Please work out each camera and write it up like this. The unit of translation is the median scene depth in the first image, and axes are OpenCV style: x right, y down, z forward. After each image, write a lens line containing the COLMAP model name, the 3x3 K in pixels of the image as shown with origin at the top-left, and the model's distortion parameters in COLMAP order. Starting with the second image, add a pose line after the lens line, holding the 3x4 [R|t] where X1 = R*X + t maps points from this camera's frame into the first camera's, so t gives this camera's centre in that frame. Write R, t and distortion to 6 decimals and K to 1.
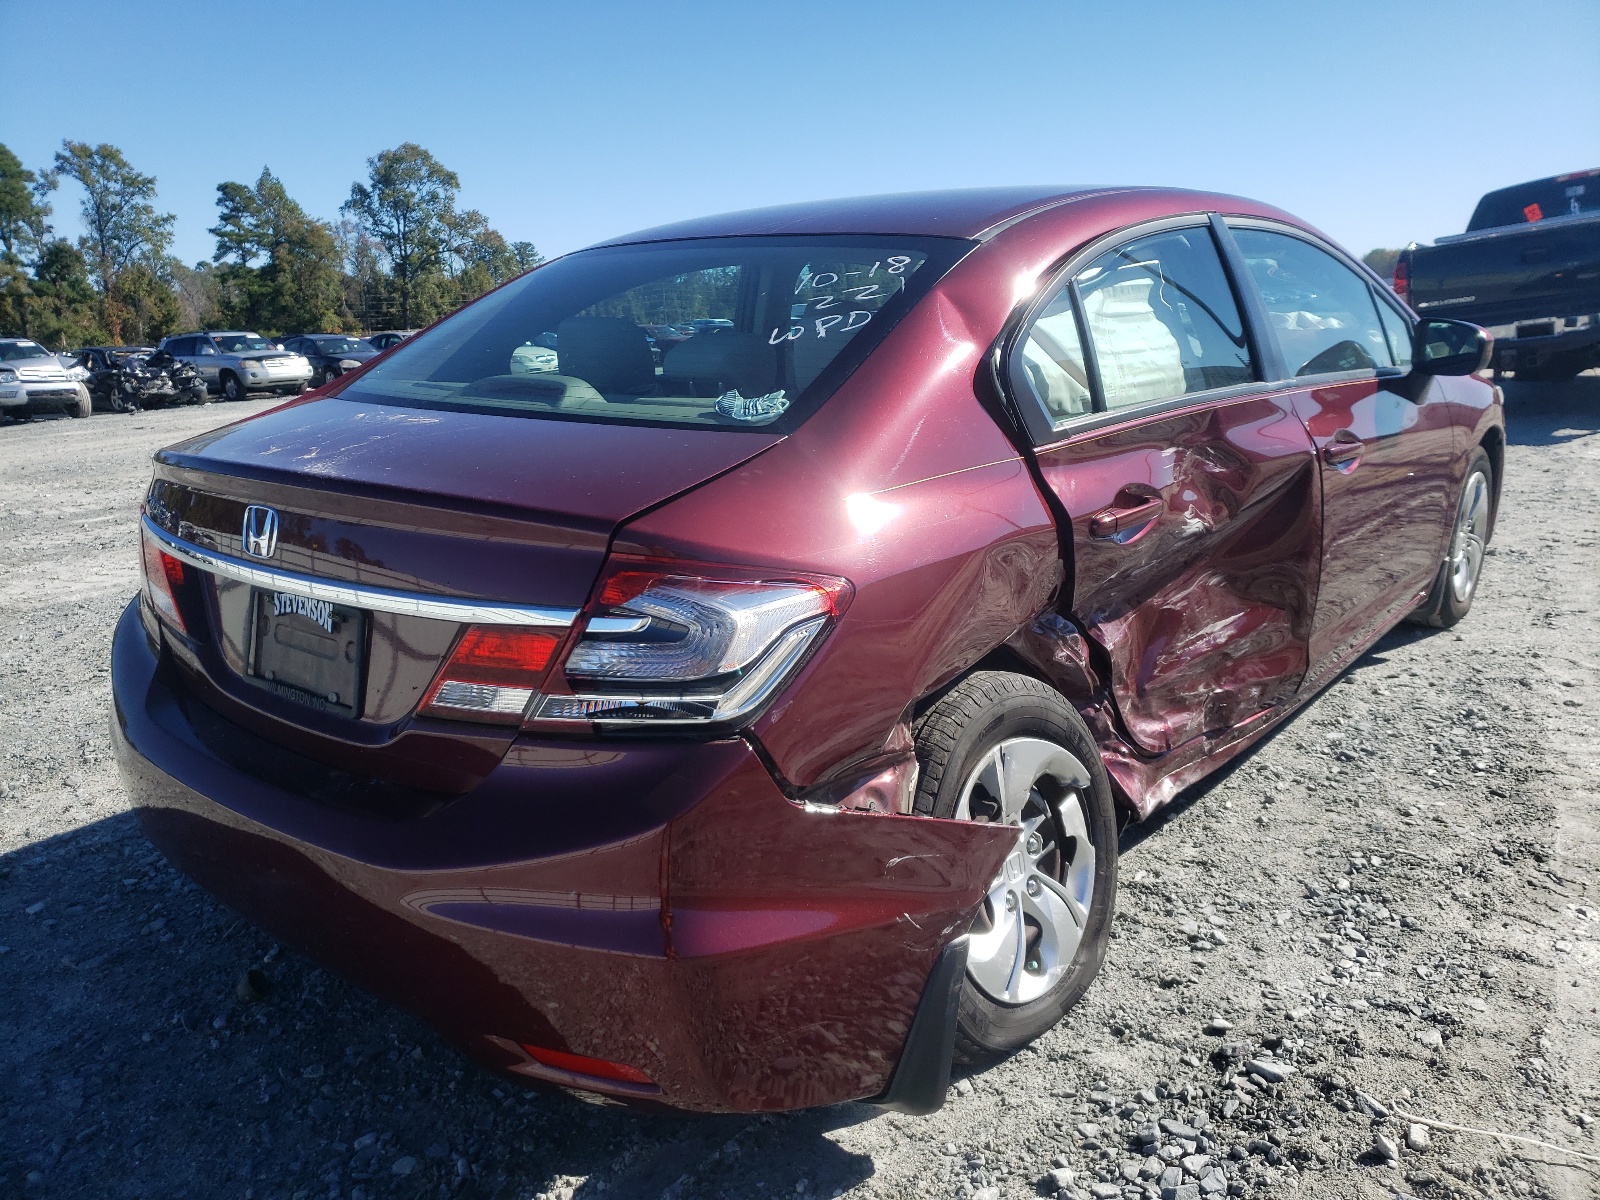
lens RADIAL K [[1270.2, 0, 841.1], [0, 1270.2, 592.8], [0, 0, 1]] dist [-0.038719, 0.108687]
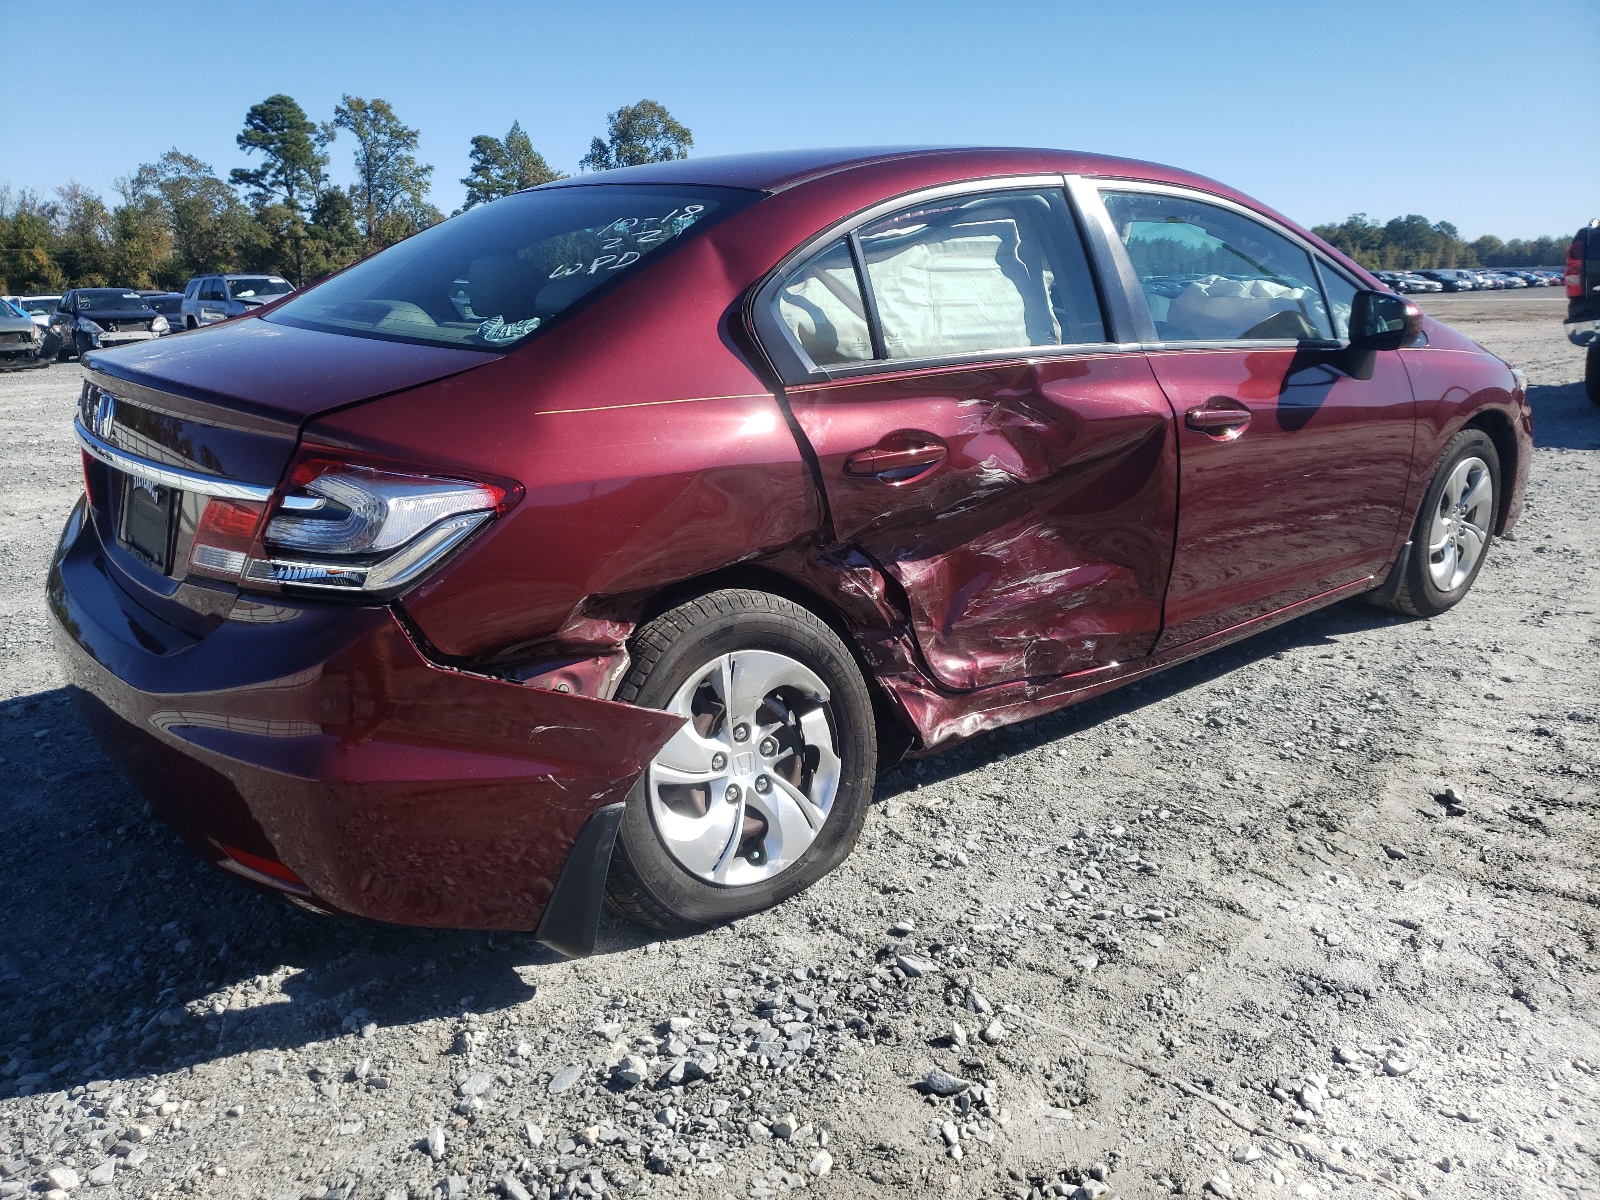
lens RADIAL K [[1240.9, 0, 803.7], [0, 1240.9, 608.5], [0, 0, 1]] dist [0.035588, -0.006007]
pose [[0.981644, 0.084332, -0.171064, 0.345128], [-0.077025, 0.995828, 0.048920, 0.021314], [0.174476, -0.034846, 0.984045, -0.051545]]
